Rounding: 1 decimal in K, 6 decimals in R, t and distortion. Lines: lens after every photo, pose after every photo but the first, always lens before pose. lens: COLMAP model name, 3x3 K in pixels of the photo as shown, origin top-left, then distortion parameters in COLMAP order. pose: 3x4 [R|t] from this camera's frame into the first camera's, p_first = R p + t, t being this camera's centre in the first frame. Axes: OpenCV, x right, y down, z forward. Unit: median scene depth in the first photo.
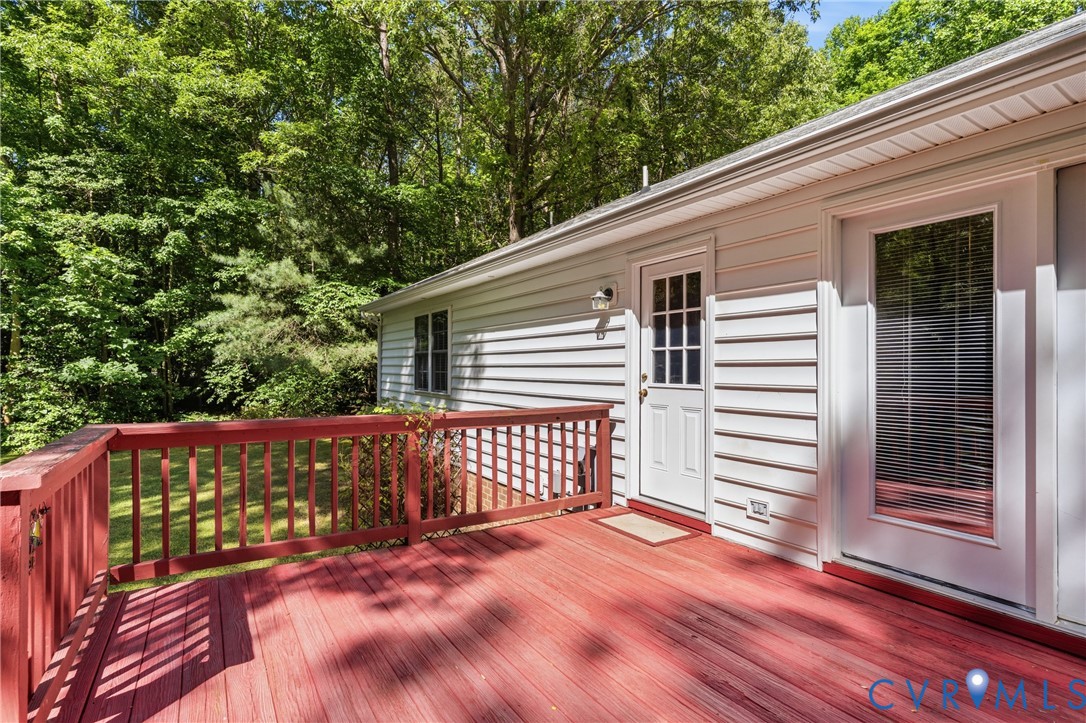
lens RADIAL K [[516.9, 0, 525.8], [0, 516.9, 369.7], [0, 0, 1]] dist [-0.002082, 0.000205]
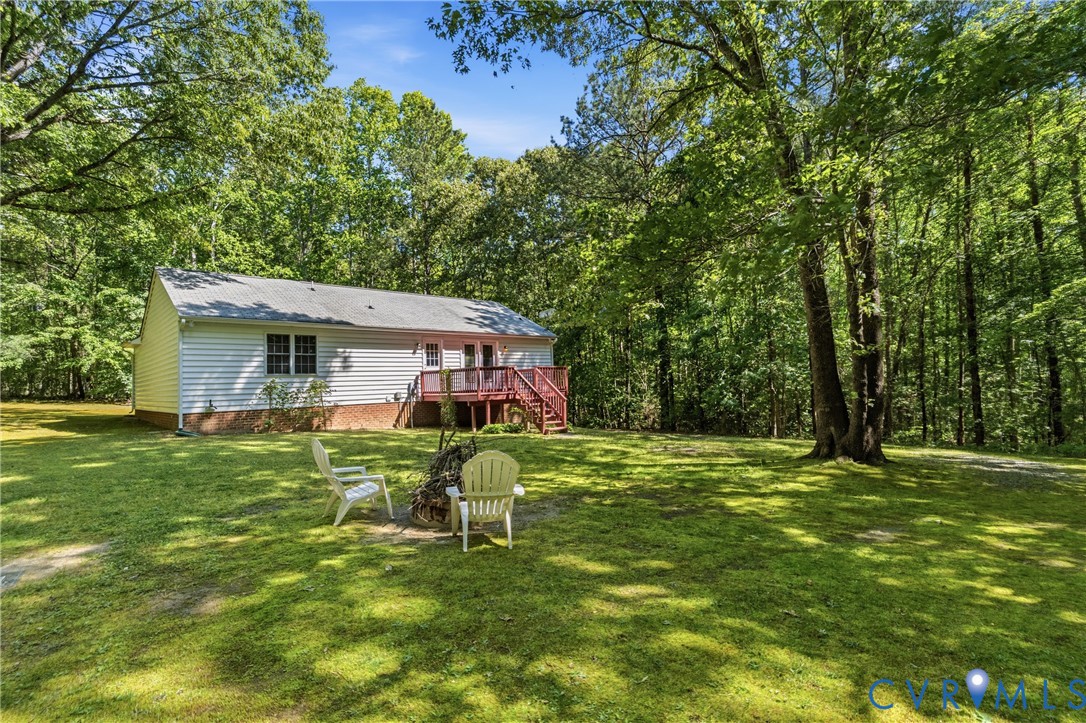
lens RADIAL K [[516.9, 0, 538.6], [0, 516.9, 360.4], [0, 0, 1]] dist [-0.002082, 0.000205]
pose [[-0.207378, 0.041817, 0.977367, -1.422052], [0.036832, 0.998711, -0.034915, 0.055400], [-0.977567, 0.028758, -0.208651, 0.324867]]
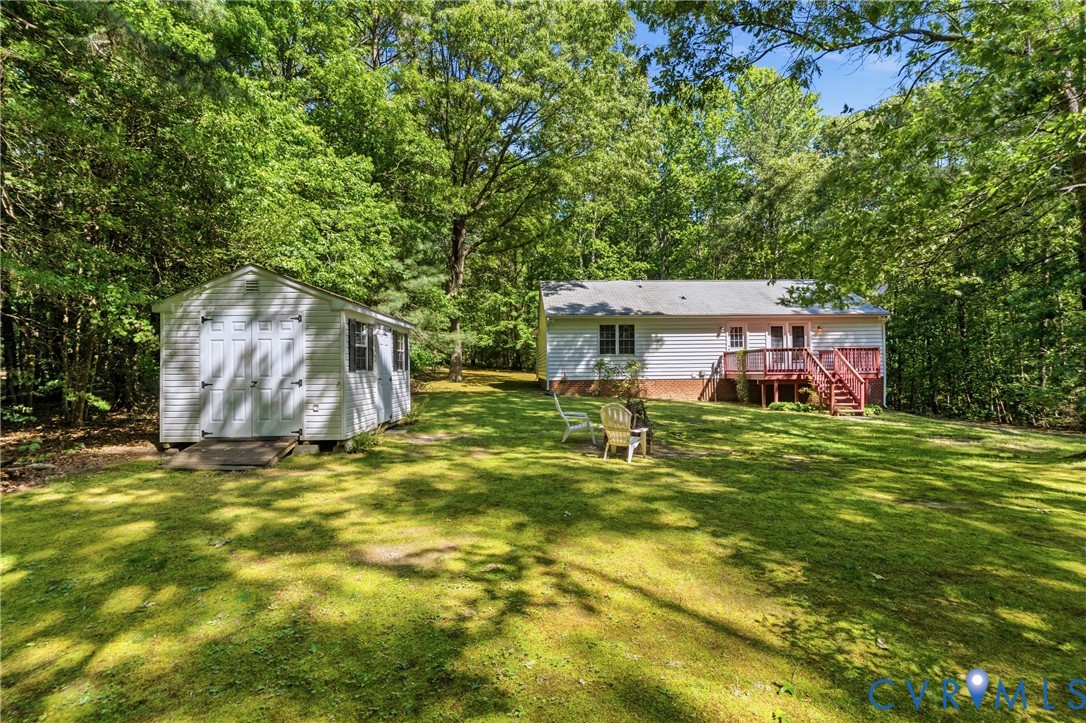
lens RADIAL K [[516.9, 0, 533.4], [0, 516.9, 360.4], [0, 0, 1]] dist [-0.002082, 0.000205]
pose [[0.488341, 0.000431, 0.872653, -1.658890], [0.020202, 0.999726, -0.011799, 0.056314], [-0.872419, 0.023391, 0.488199, 0.075825]]
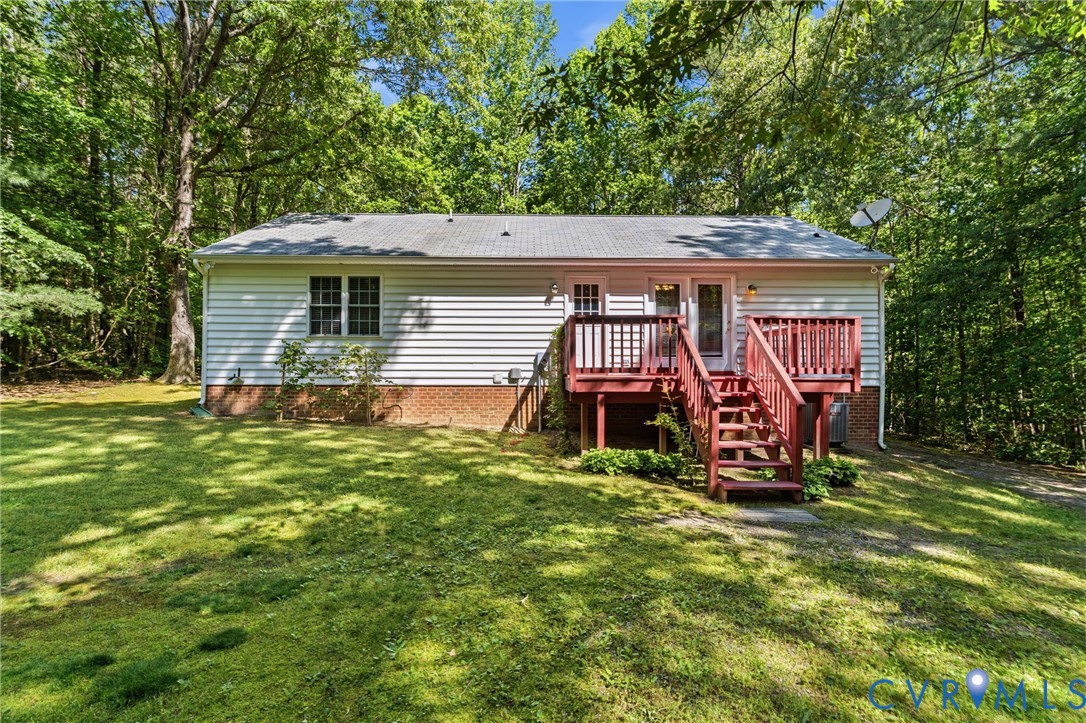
lens RADIAL K [[516.9, 0, 544.9], [0, 516.9, 366.3], [0, 0, 1]] dist [-0.002082, 0.000205]
pose [[0.493470, -0.003889, 0.869754, -0.668875], [0.008211, 0.999966, -0.000188, 0.075448], [-0.869724, 0.007234, 0.493485, -0.039857]]
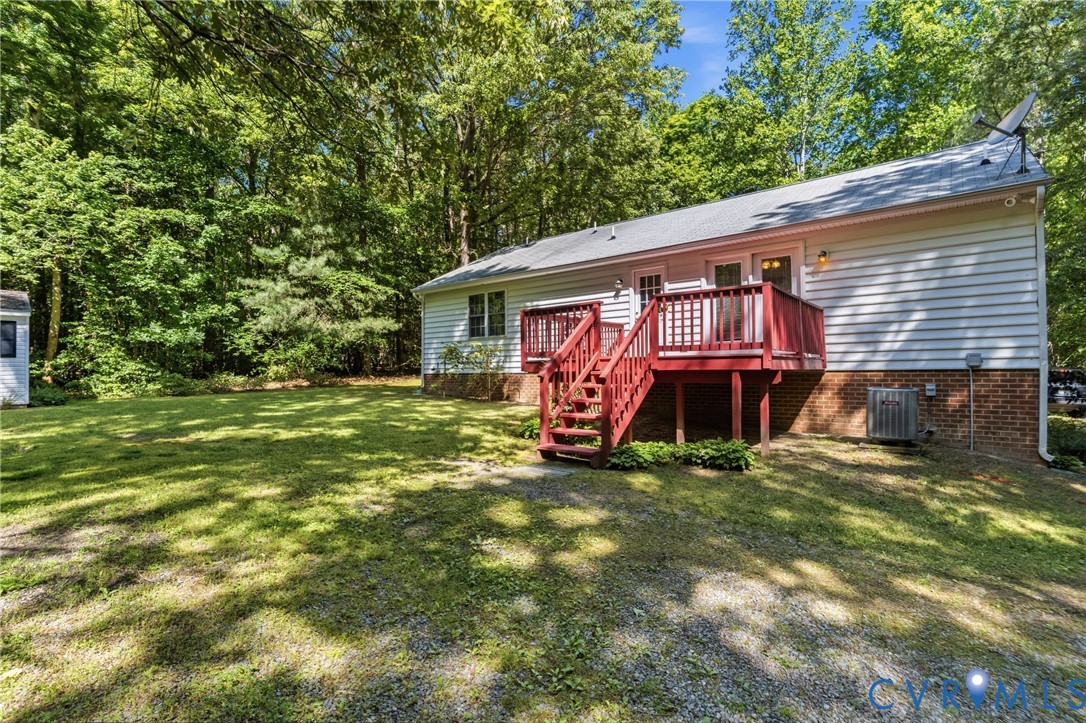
lens RADIAL K [[516.9, 0, 546.0], [0, 516.9, 363.4], [0, 0, 1]] dist [-0.002082, 0.000205]
pose [[0.938159, -0.012785, 0.345969, -0.379254], [0.021099, 0.999572, -0.020276, 0.106182], [-0.345561, 0.026322, 0.938027, -0.443515]]
